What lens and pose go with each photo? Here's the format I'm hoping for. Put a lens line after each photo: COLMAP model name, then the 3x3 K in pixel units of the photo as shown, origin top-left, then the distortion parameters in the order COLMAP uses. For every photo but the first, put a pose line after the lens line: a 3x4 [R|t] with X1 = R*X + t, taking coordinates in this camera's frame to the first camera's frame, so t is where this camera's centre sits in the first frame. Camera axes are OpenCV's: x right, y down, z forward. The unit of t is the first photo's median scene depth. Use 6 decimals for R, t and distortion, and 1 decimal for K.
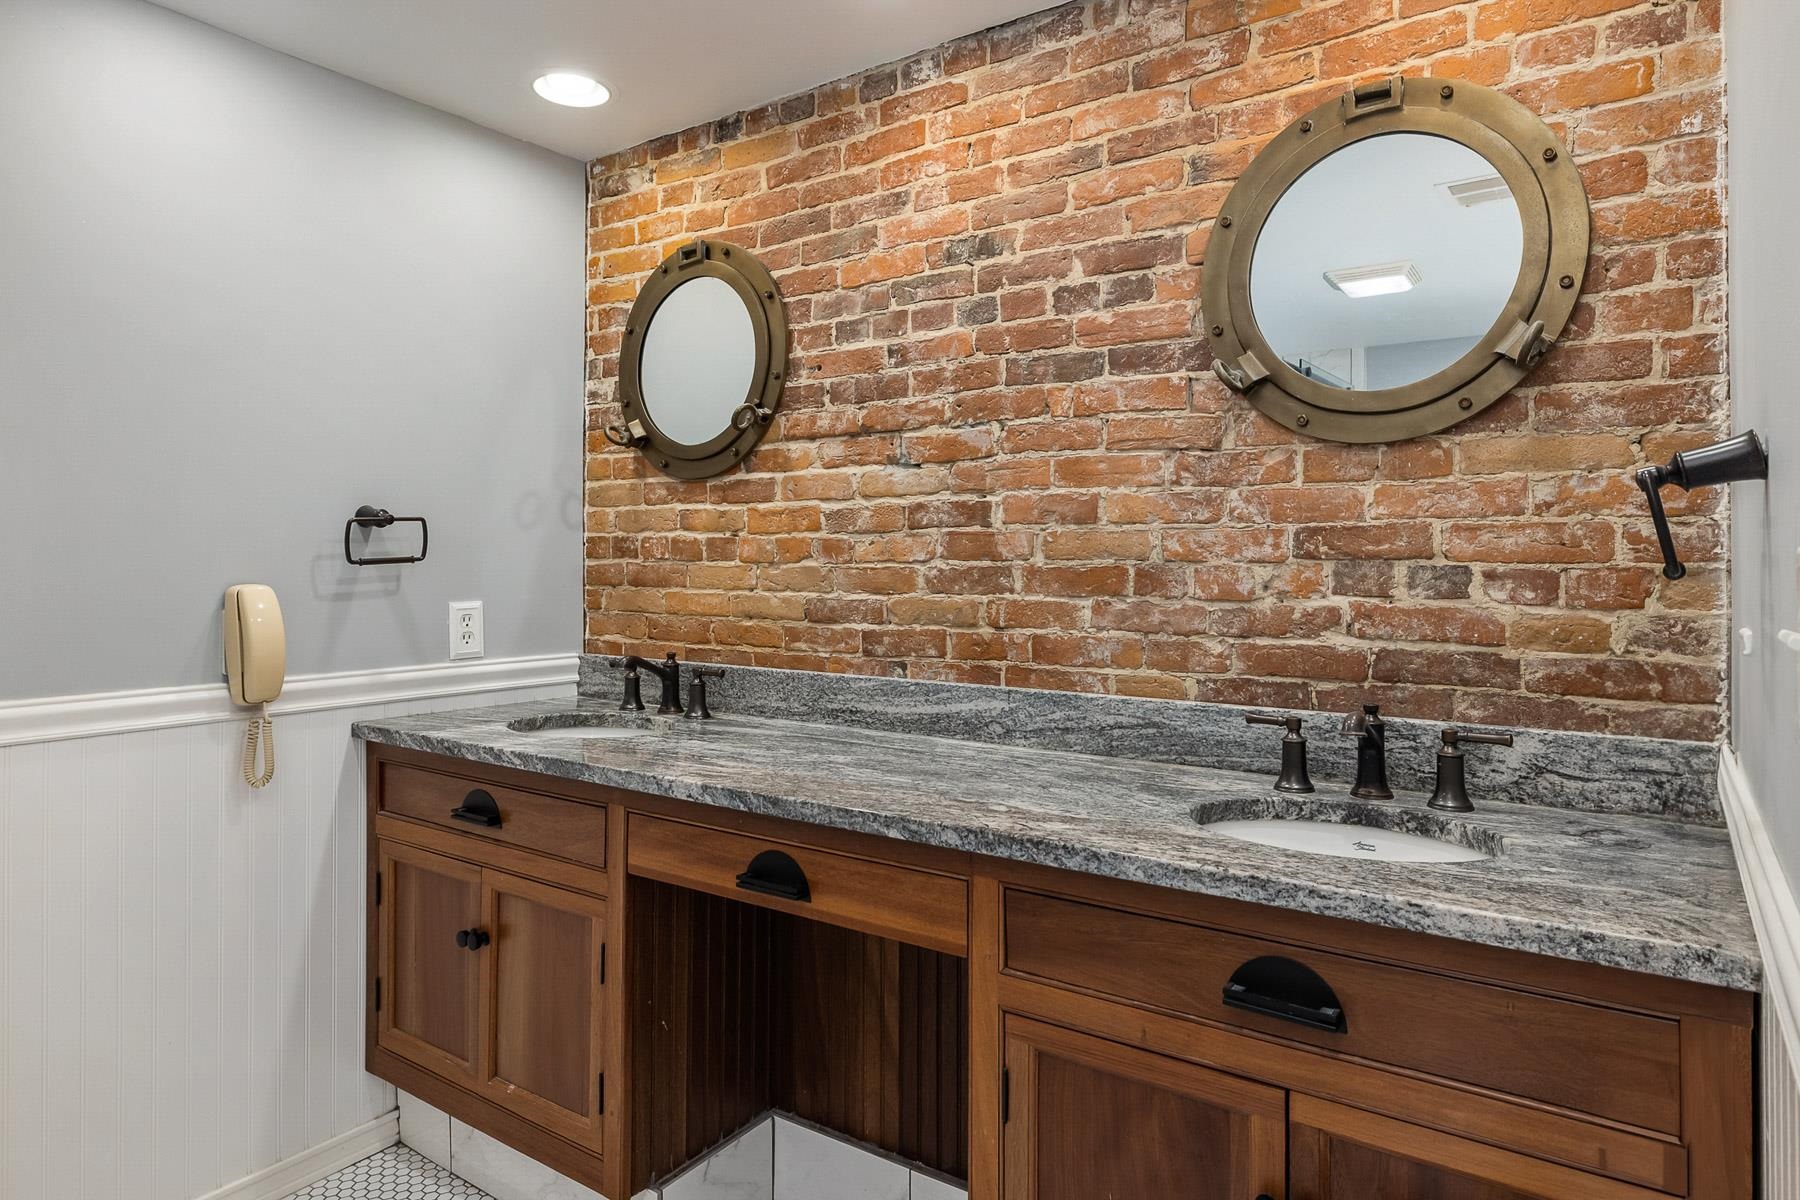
lens RADIAL K [[1049.6, 0, 908.1], [0, 1049.6, 563.4], [0, 0, 1]] dist [0.003126, 0.001027]
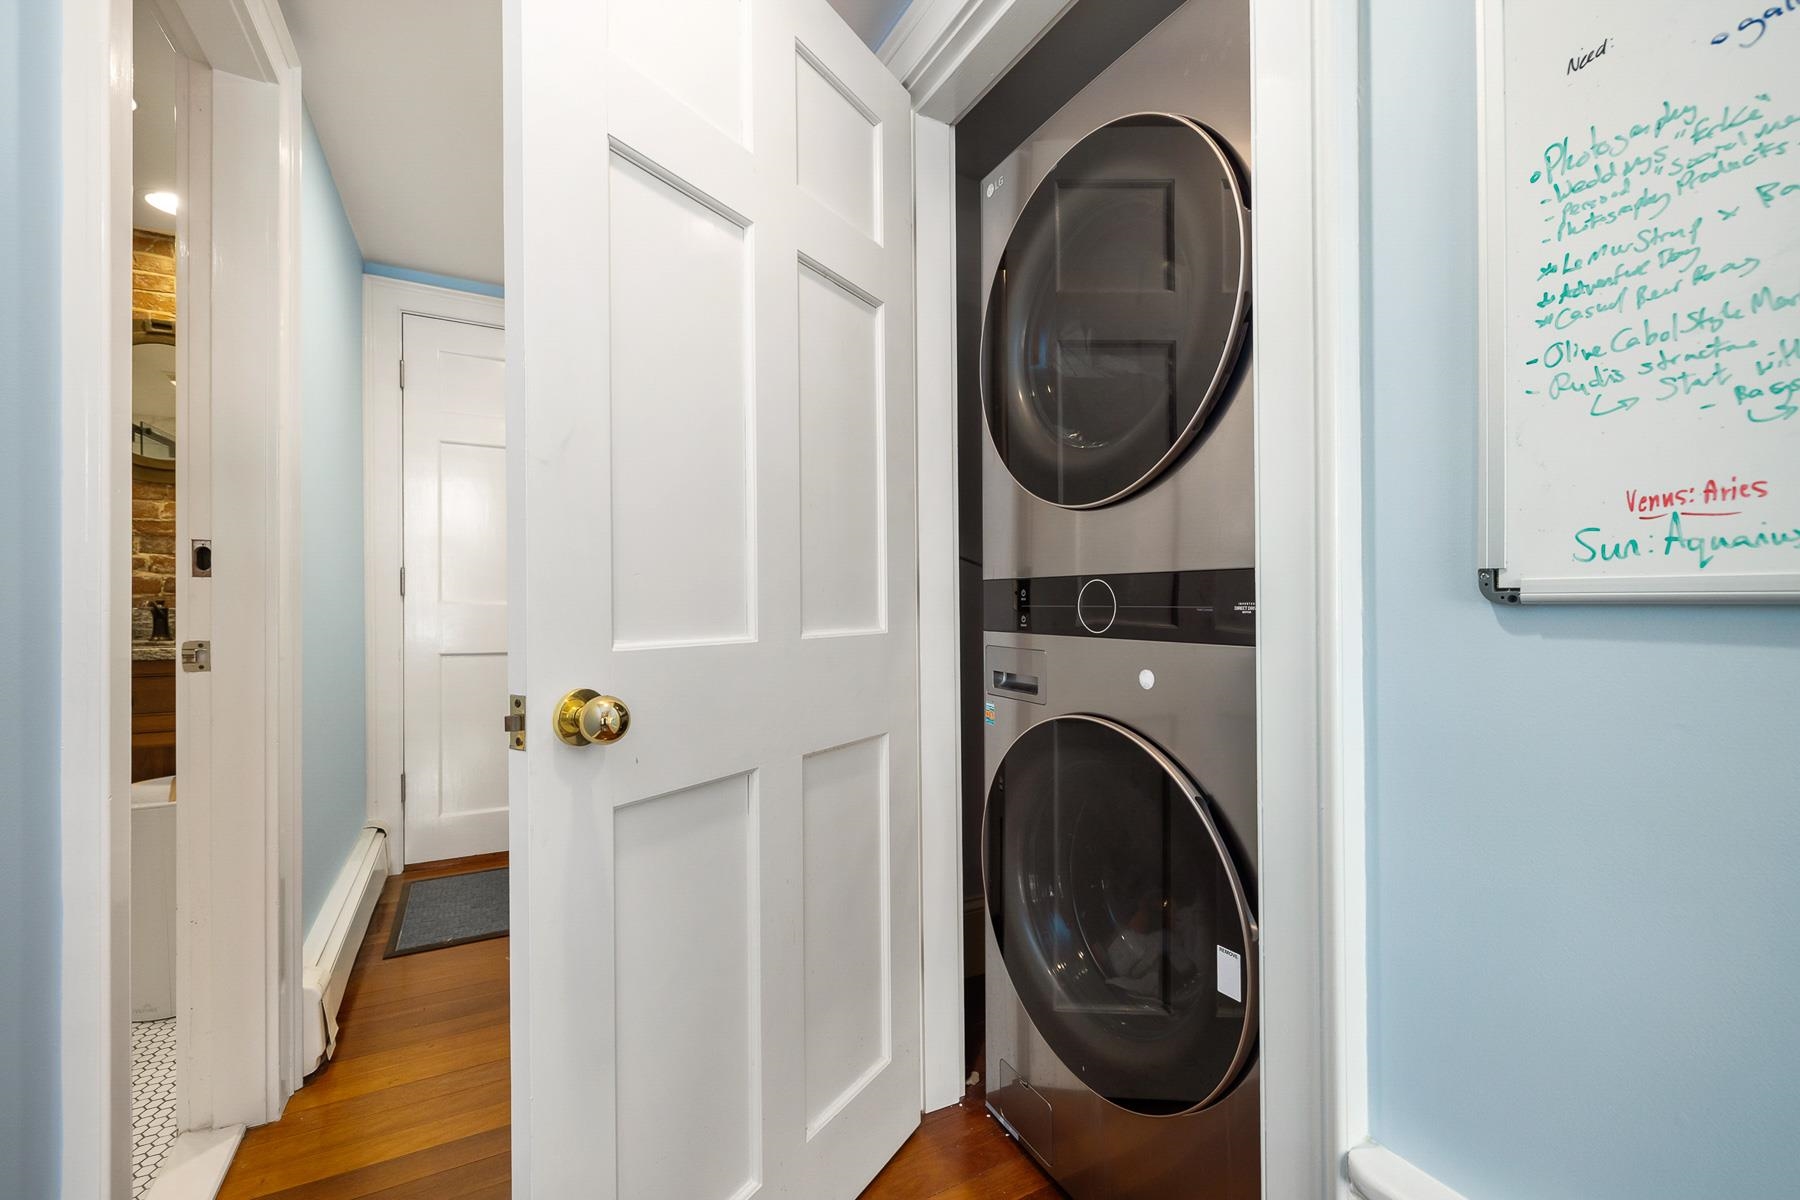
lens RADIAL K [[774.5, 0, 910.7], [0, 774.5, 598.1], [0, 0, 1]] dist [0.000015, -0.000167]
pose [[0.435882, -0.003009, 0.899999, -0.300295], [0.002734, 0.999994, 0.002019, 0.114165], [-0.900000, 0.001580, 0.435888, -1.002644]]
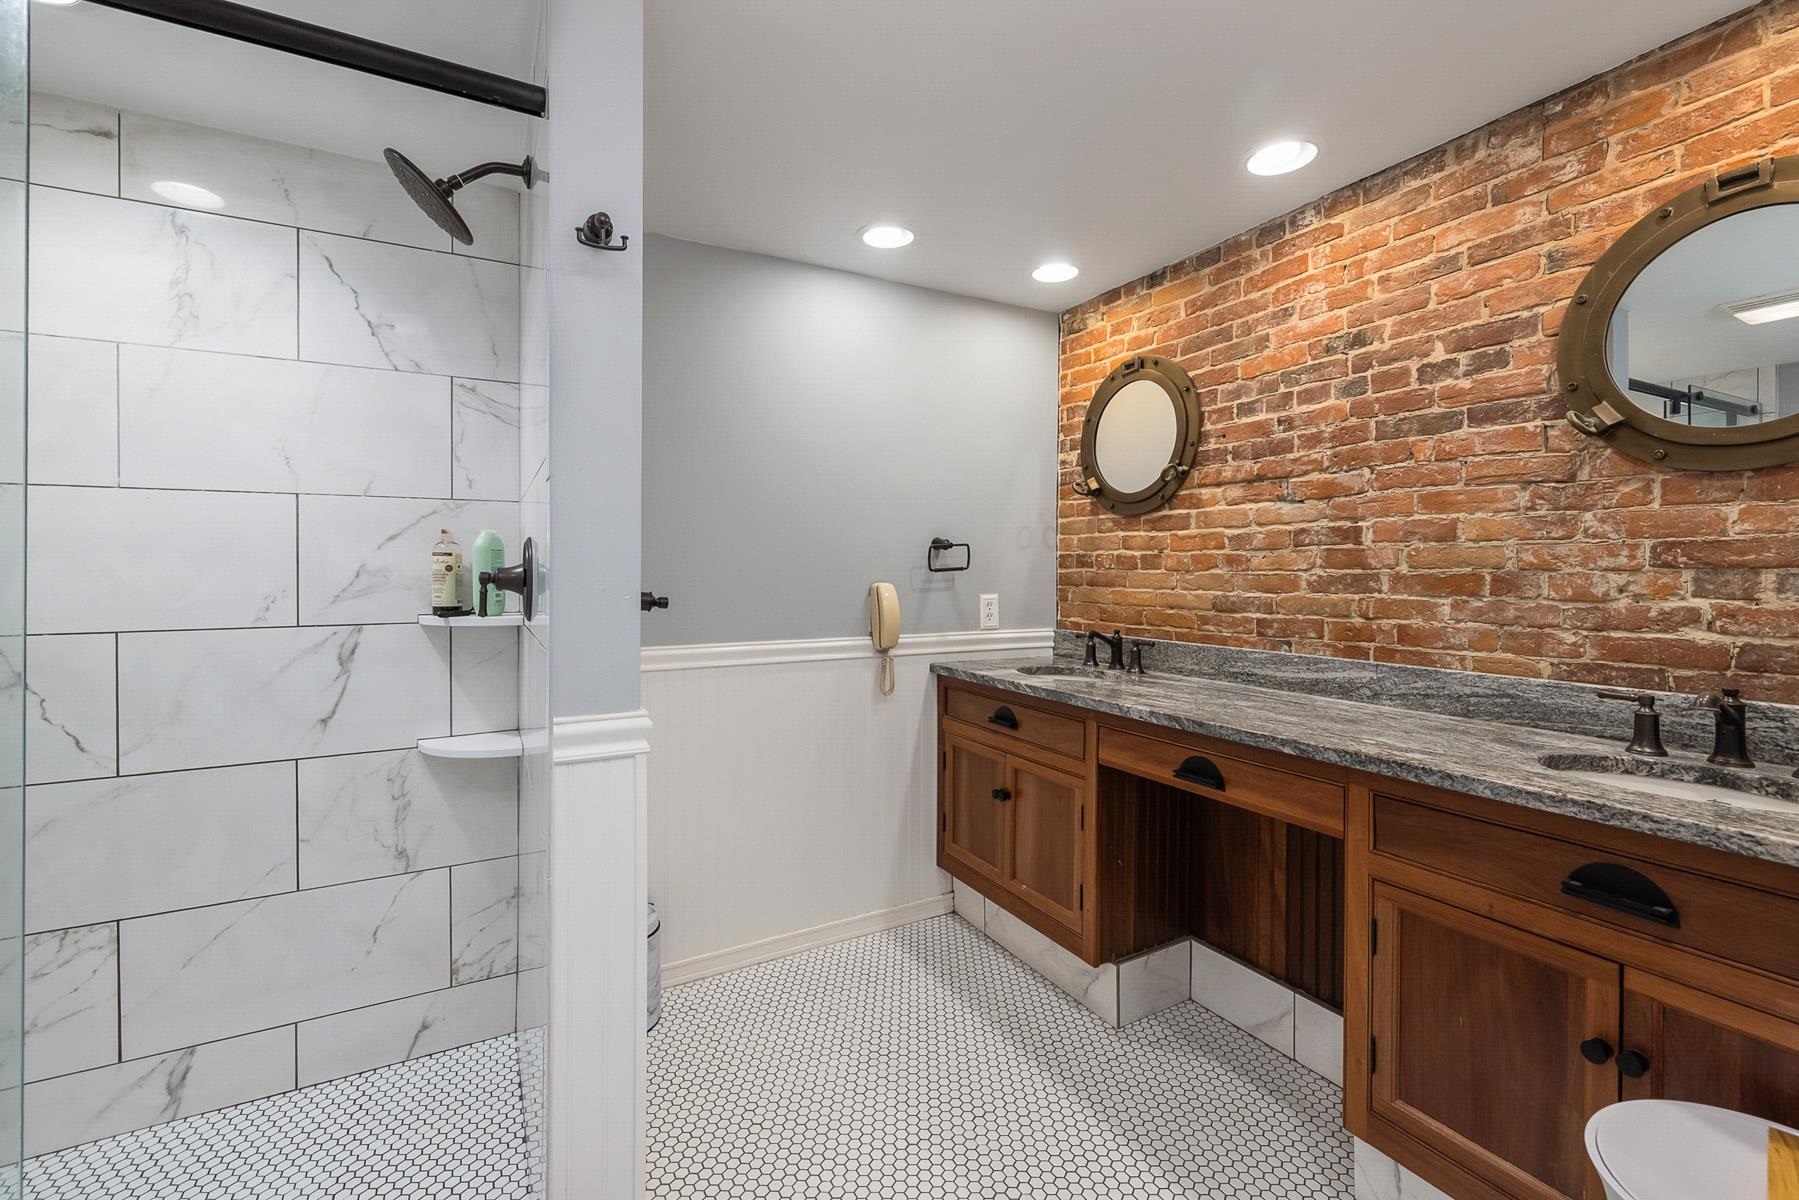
lens RADIAL K [[774.1, 0, 893.5], [0, 774.1, 576.5], [0, 0, 1]] dist [0.000015, -0.000167]
pose [[0.896434, 0.004158, -0.443157, -0.023303], [-0.001805, 0.999982, 0.005731, 0.002263], [0.443173, -0.004337, 0.896426, -0.191853]]
